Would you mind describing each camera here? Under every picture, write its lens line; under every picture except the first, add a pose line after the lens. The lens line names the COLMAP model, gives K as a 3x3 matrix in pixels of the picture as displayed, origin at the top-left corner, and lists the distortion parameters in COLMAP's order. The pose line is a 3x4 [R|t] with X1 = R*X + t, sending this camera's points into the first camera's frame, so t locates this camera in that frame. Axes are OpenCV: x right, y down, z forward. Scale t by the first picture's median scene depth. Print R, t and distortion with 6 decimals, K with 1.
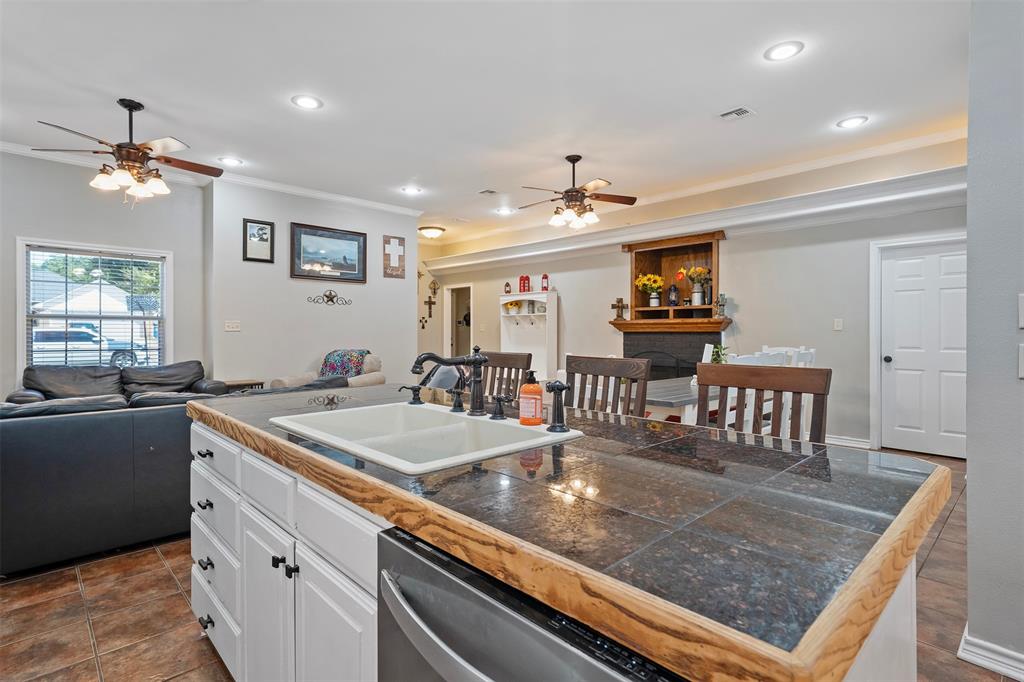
lens RADIAL K [[511.6, 0, 521.9], [0, 511.6, 334.1], [0, 0, 1]] dist [0.005049, 0.001197]
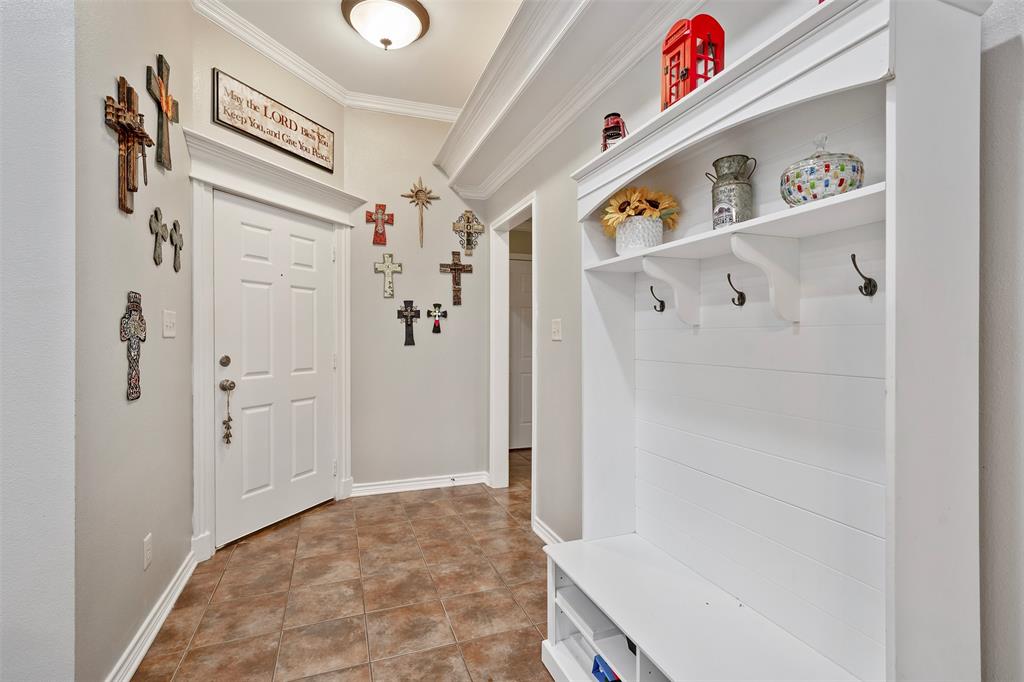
lens RADIAL K [[468.8, 0, 507.5], [0, 468.8, 337.2], [0, 0, 1]] dist [-0.005081, -0.000290]
pose [[0.903315, -0.000811, -0.428977, 0.020906], [-0.002104, 0.999978, -0.006322, -0.007427], [0.428973, 0.006613, 0.903293, 1.038725]]
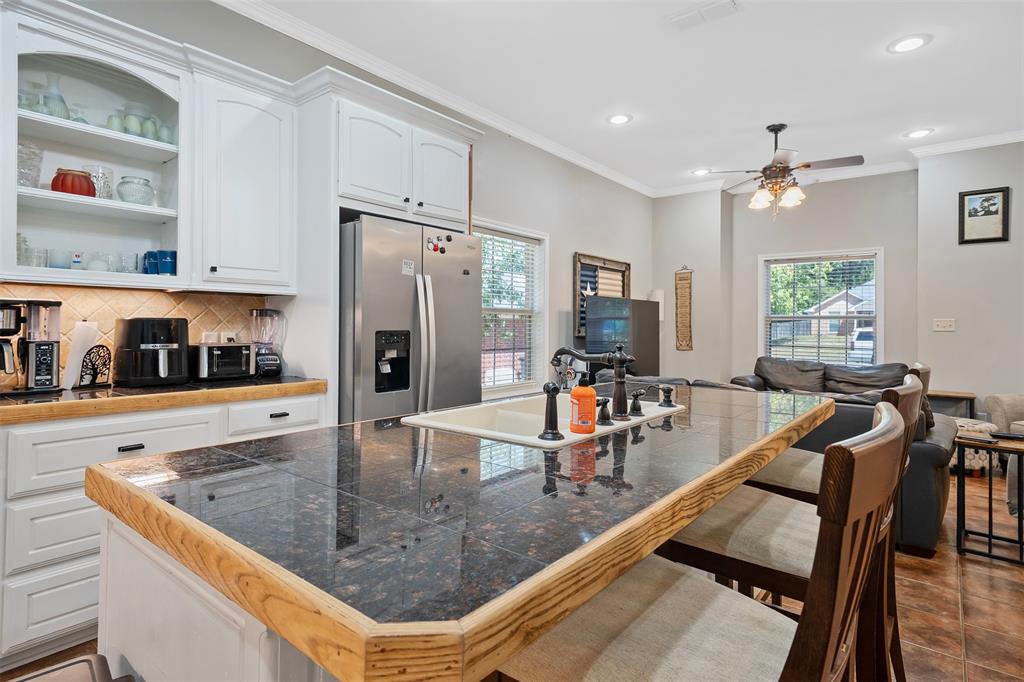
lens RADIAL K [[546.1, 0, 498.5], [0, 546.1, 318.8], [0, 0, 1]] dist [0.002593, 0.005049]
pose [[0.098532, -0.013358, -0.995044, 0.219292], [-0.015474, 0.999768, -0.014954, -0.001167], [0.995014, 0.016871, 0.098303, 0.169873]]
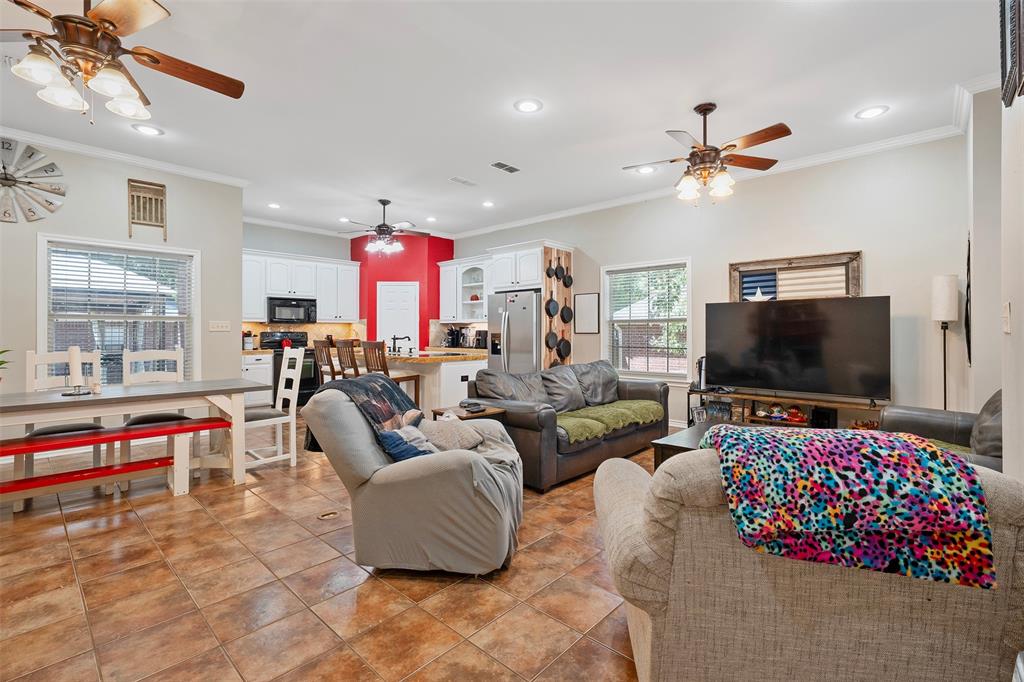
lens RADIAL K [[454.6, 0, 513.0], [0, 454.6, 331.8], [0, 0, 1]] dist [-0.005604, 0.003954]
pose [[-0.999197, 0.000027, -0.040063, -0.204049], [-0.000284, 0.999970, 0.007754, -0.008077], [0.040062, 0.007760, -0.999167, 1.119954]]
